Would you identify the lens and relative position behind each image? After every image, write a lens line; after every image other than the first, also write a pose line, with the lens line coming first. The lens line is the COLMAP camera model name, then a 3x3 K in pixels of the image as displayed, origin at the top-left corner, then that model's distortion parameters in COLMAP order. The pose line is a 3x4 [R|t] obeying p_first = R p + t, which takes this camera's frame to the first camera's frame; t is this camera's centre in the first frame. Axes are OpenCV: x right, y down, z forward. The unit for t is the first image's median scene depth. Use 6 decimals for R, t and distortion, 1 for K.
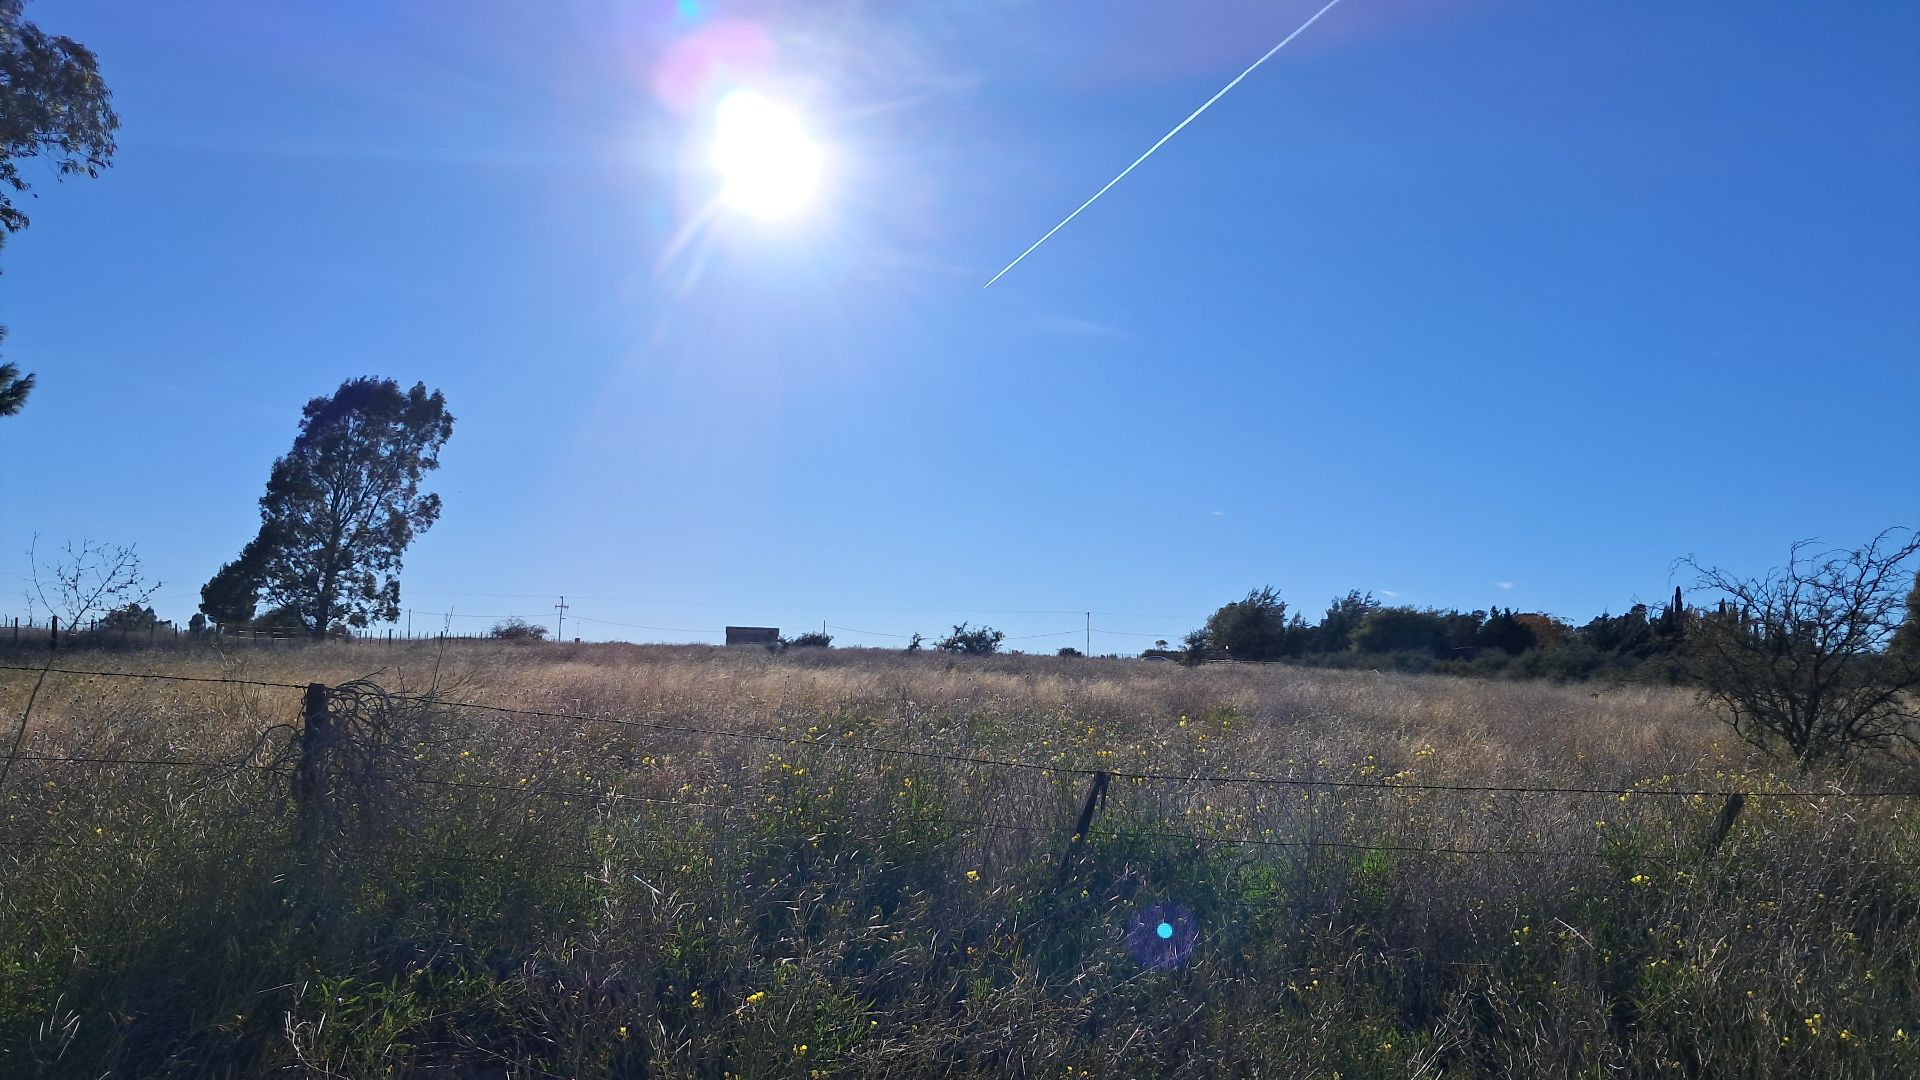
lens RADIAL K [[1498.7, 0, 960.0], [0, 1498.7, 540.0], [0, 0, 1]] dist [0.112526, -0.232224]
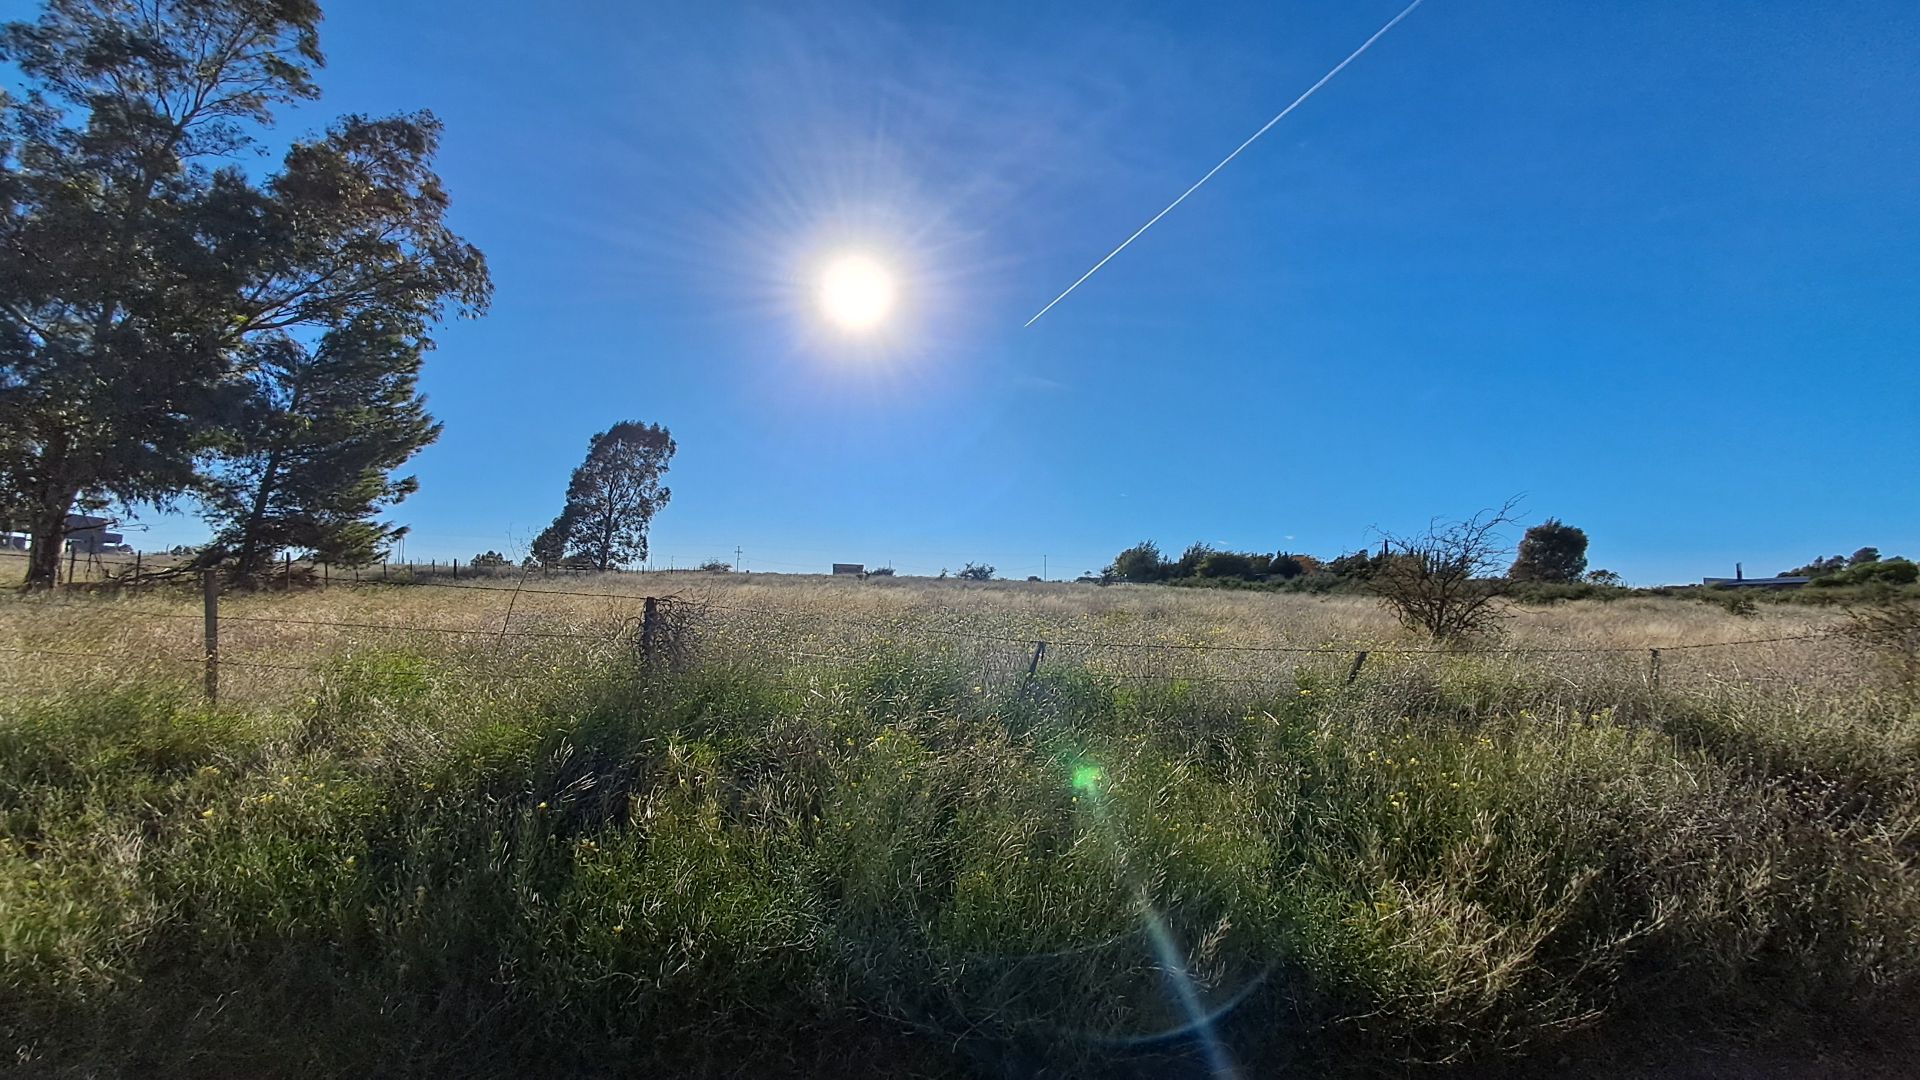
lens RADIAL K [[991.8, 0, 960.0], [0, 991.8, 540.0], [0, 0, 1]] dist [-0.003016, -0.001323]
pose [[0.999952, -0.002329, -0.009557, -0.000317], [0.002693, 0.999262, 0.038309, -0.013612], [0.009461, -0.038333, 0.999220, -0.139246]]
